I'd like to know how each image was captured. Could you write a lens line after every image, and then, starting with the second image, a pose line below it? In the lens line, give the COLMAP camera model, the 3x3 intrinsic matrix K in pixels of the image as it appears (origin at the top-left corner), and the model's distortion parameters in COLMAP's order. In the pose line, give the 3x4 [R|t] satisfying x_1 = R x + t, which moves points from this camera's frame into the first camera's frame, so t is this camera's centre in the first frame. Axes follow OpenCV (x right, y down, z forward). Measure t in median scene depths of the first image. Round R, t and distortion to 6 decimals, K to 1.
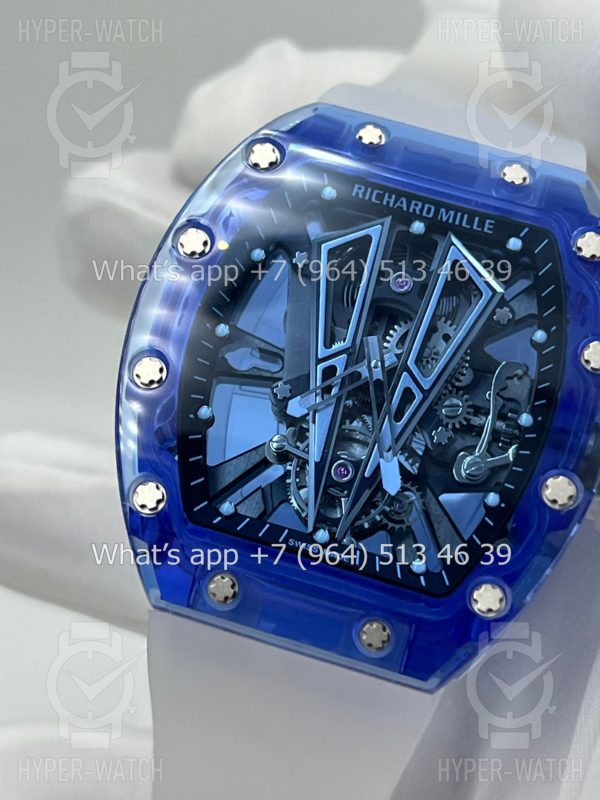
lens RADIAL K [[1875.0, 0, 297.5], [0, 1875.0, 403.5], [0, 0, 1]] dist [0.206923, 0.000000]
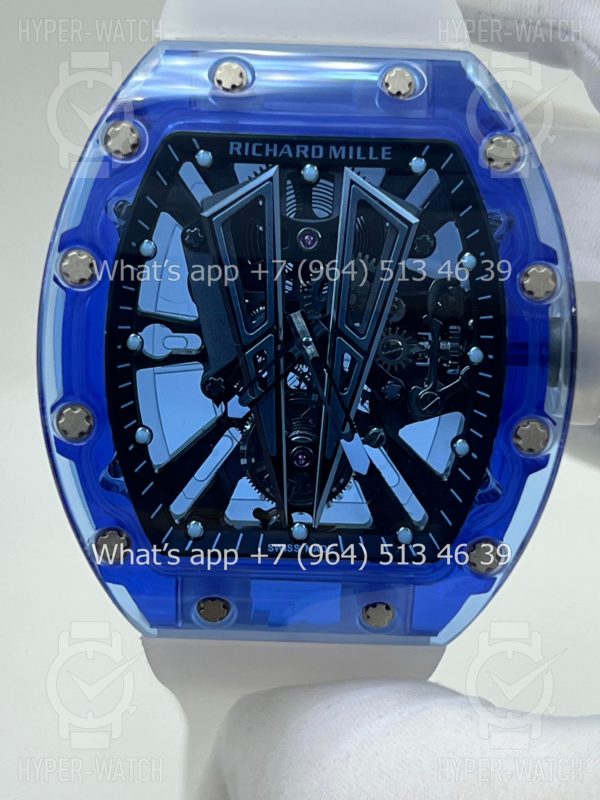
lens RADIAL K [[1875.0, 0, 301.0], [0, 1875.0, 403.5], [0, 0, 1]] dist [0.206923, 0.000000]
pose [[0.961093, -0.272499, 0.045212, -0.011229], [0.241320, 0.907967, 0.342579, -0.304431], [-0.134404, -0.318339, 0.938401, 0.118687]]
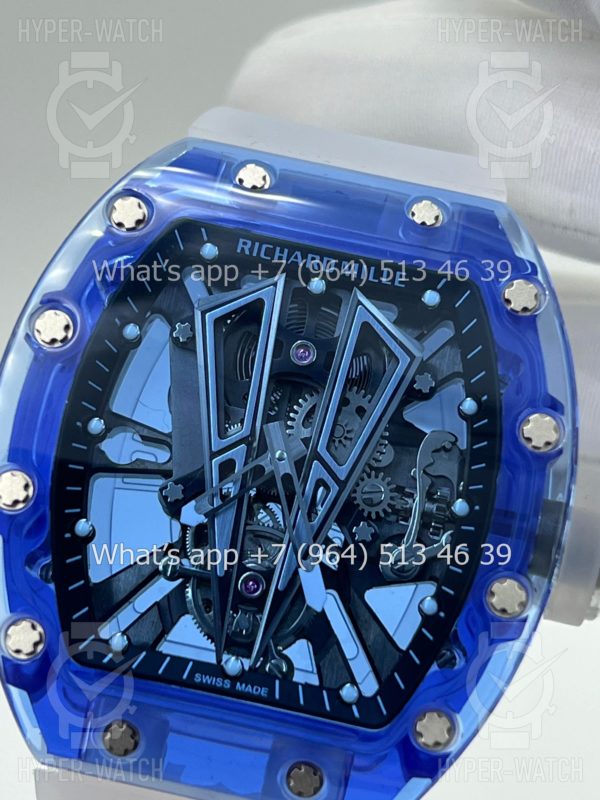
lens RADIAL K [[1875.0, 0, 302.8], [0, 1875.0, 404.7], [0, 0, 1]] dist [0.206923, 0.000000]
pose [[0.994881, -0.078344, 0.063826, -0.000824], [0.073637, 0.994607, 0.073037, -0.102787], [-0.069204, -0.067963, 0.995285, 0.153505]]
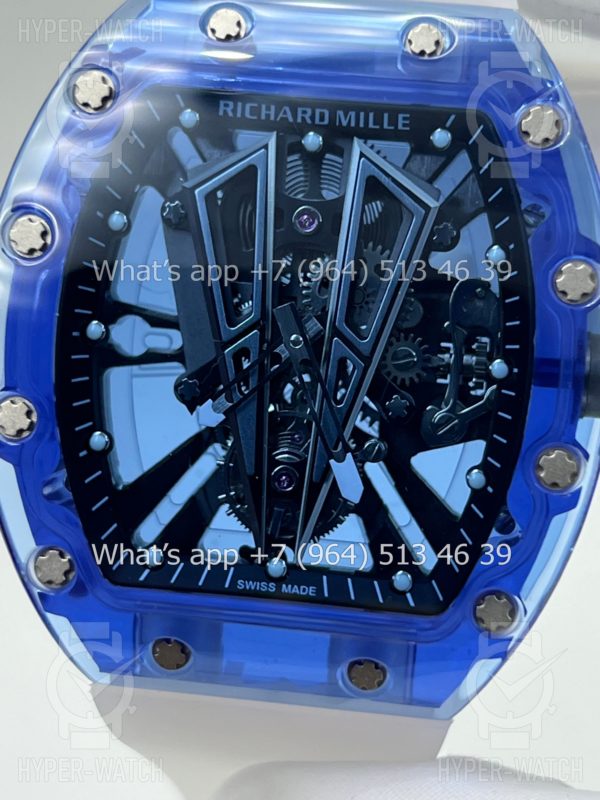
lens RADIAL K [[1875.0, 0, 298.5], [0, 1875.0, 398.6], [0, 0, 1]] dist [0.206923, 0.000000]
pose [[0.976303, -0.212960, -0.038479, 0.065811], [0.215494, 0.940357, 0.263233, -0.198354], [-0.019874, -0.265287, 0.963965, 0.237858]]
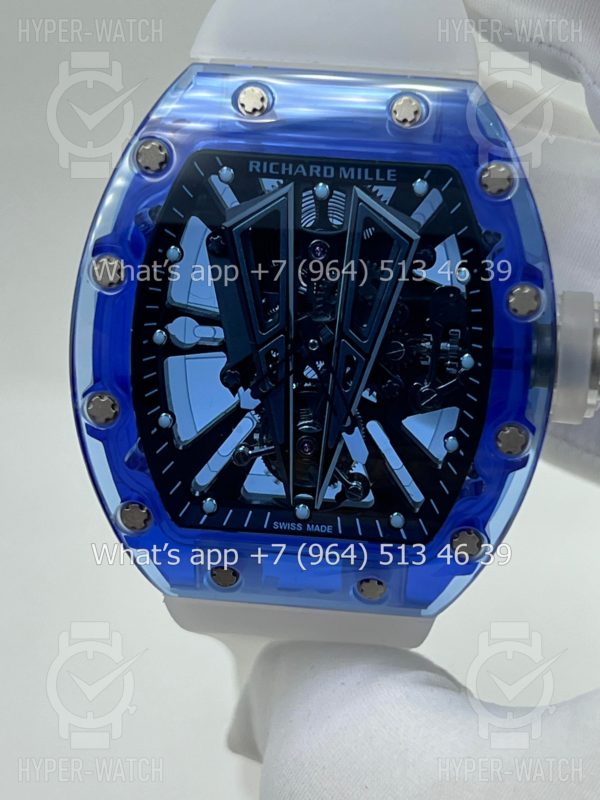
lens RADIAL K [[1875.0, 0, 303.1], [0, 1875.0, 403.2], [0, 0, 1]] dist [0.206923, 0.000000]
pose [[0.970692, -0.231694, -0.063832, 0.092001], [0.237926, 0.889034, 0.391165, -0.385331], [-0.033882, -0.394888, 0.918104, 0.046115]]
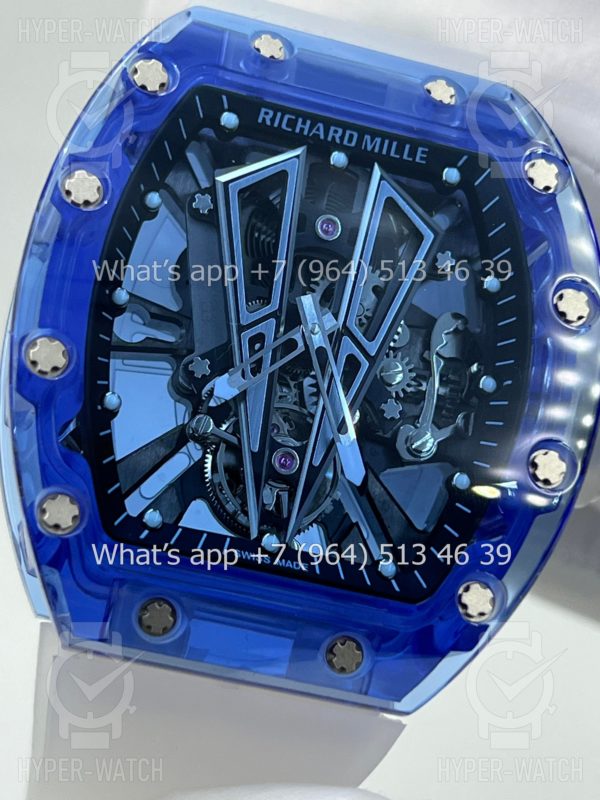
lens RADIAL K [[1875.0, 0, 292.9], [0, 1875.0, 401.1], [0, 0, 1]] dist [0.206923, 0.000000]
pose [[0.958341, -0.071692, 0.276484, -0.194284], [0.051804, 0.995560, 0.078587, -0.053683], [-0.280890, -0.060990, 0.957800, 0.202180]]
